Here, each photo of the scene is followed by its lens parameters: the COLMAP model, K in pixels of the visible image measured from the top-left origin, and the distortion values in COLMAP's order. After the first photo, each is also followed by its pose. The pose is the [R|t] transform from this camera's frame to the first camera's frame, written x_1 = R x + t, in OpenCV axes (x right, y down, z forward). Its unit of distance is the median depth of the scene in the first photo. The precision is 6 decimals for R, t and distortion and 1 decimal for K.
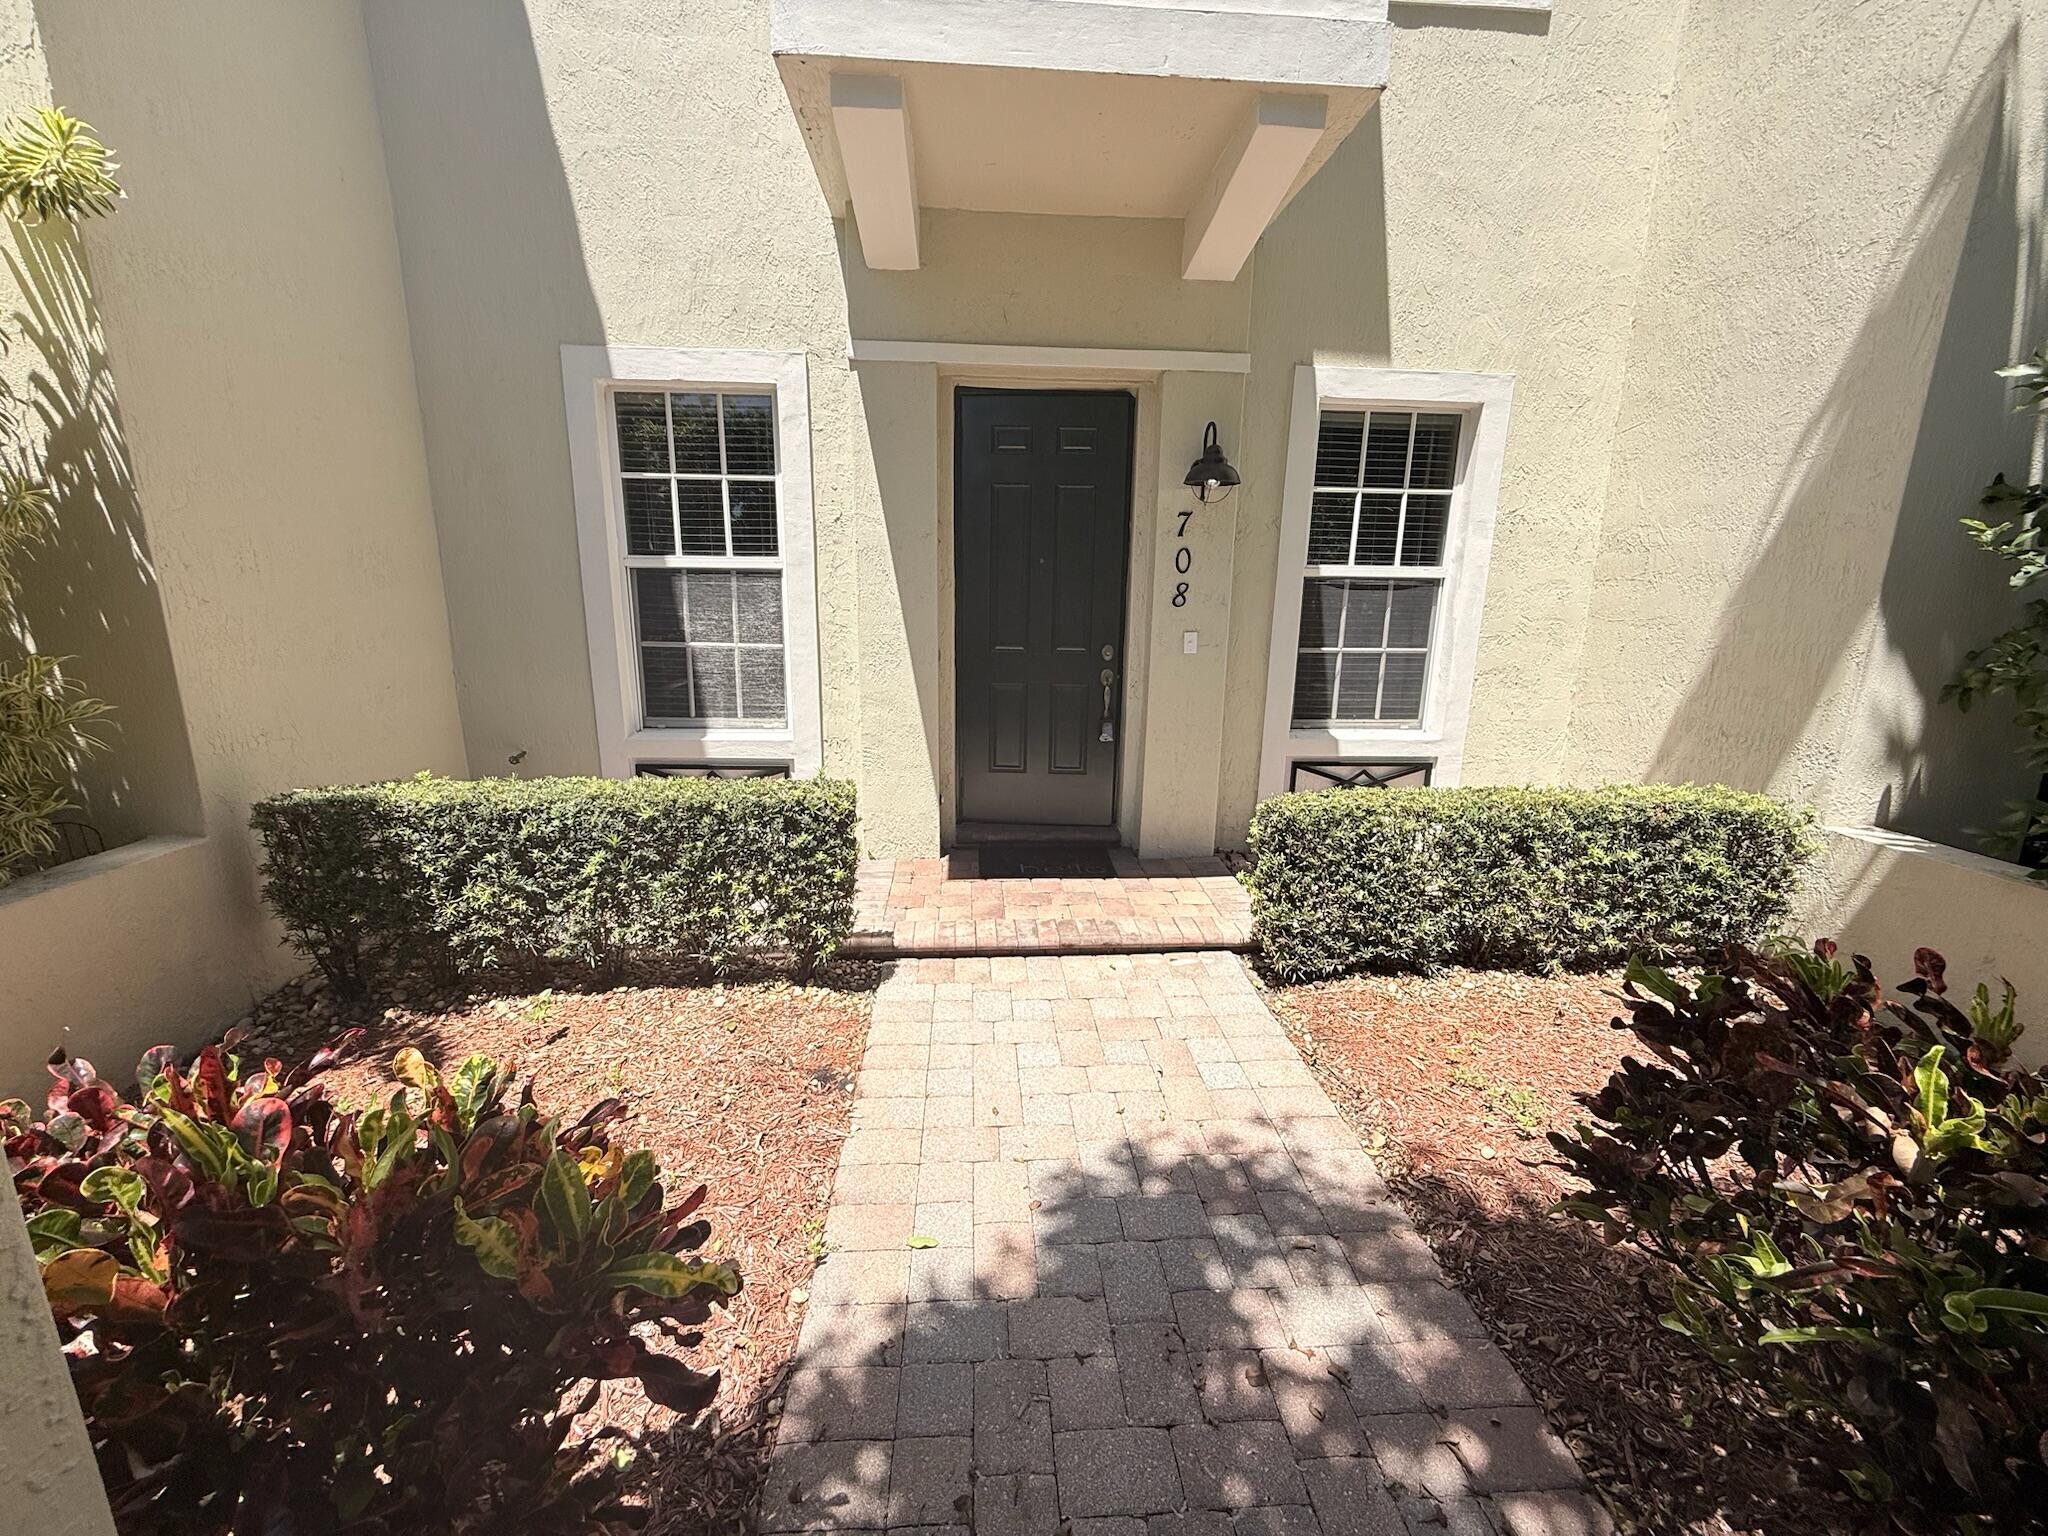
lens RADIAL K [[821.2, 0, 1024.1], [0, 821.2, 770.6], [0, 0, 1]] dist [0.001679, -0.000522]
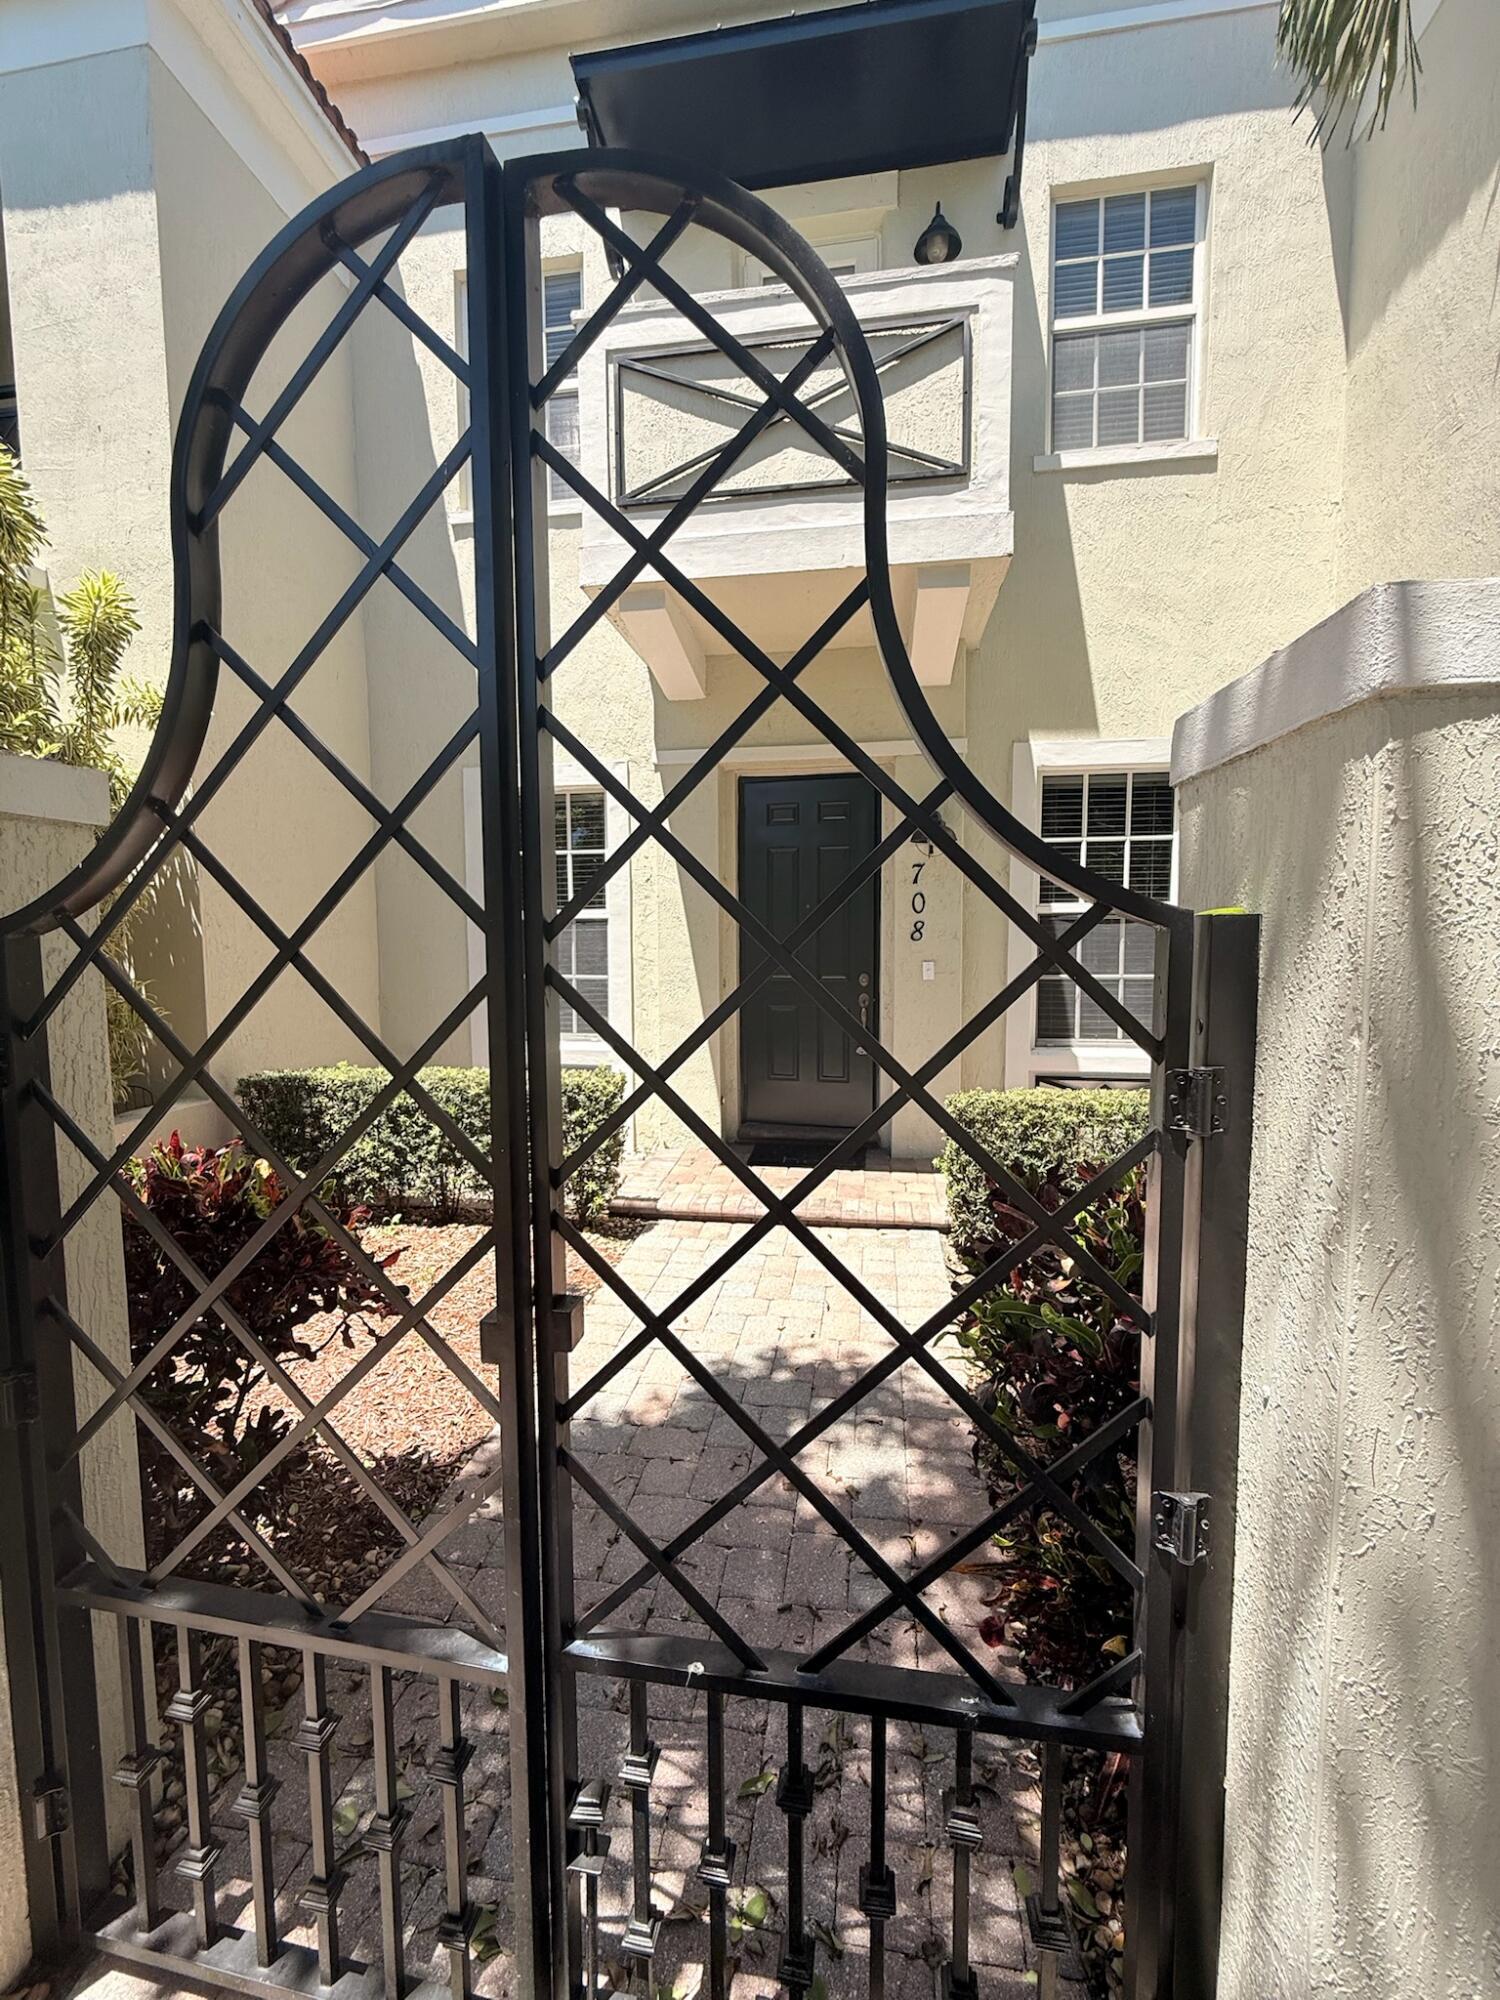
lens RADIAL K [[801.9, 0, 749.4], [0, 801.9, 993.5], [0, 0, 1]] dist [0.001679, -0.000522]
pose [[0.976687, -0.004016, -0.214631, 0.258675], [-0.027138, 0.989494, -0.142005, 0.062192], [0.212947, 0.144519, 0.966317, -0.214302]]
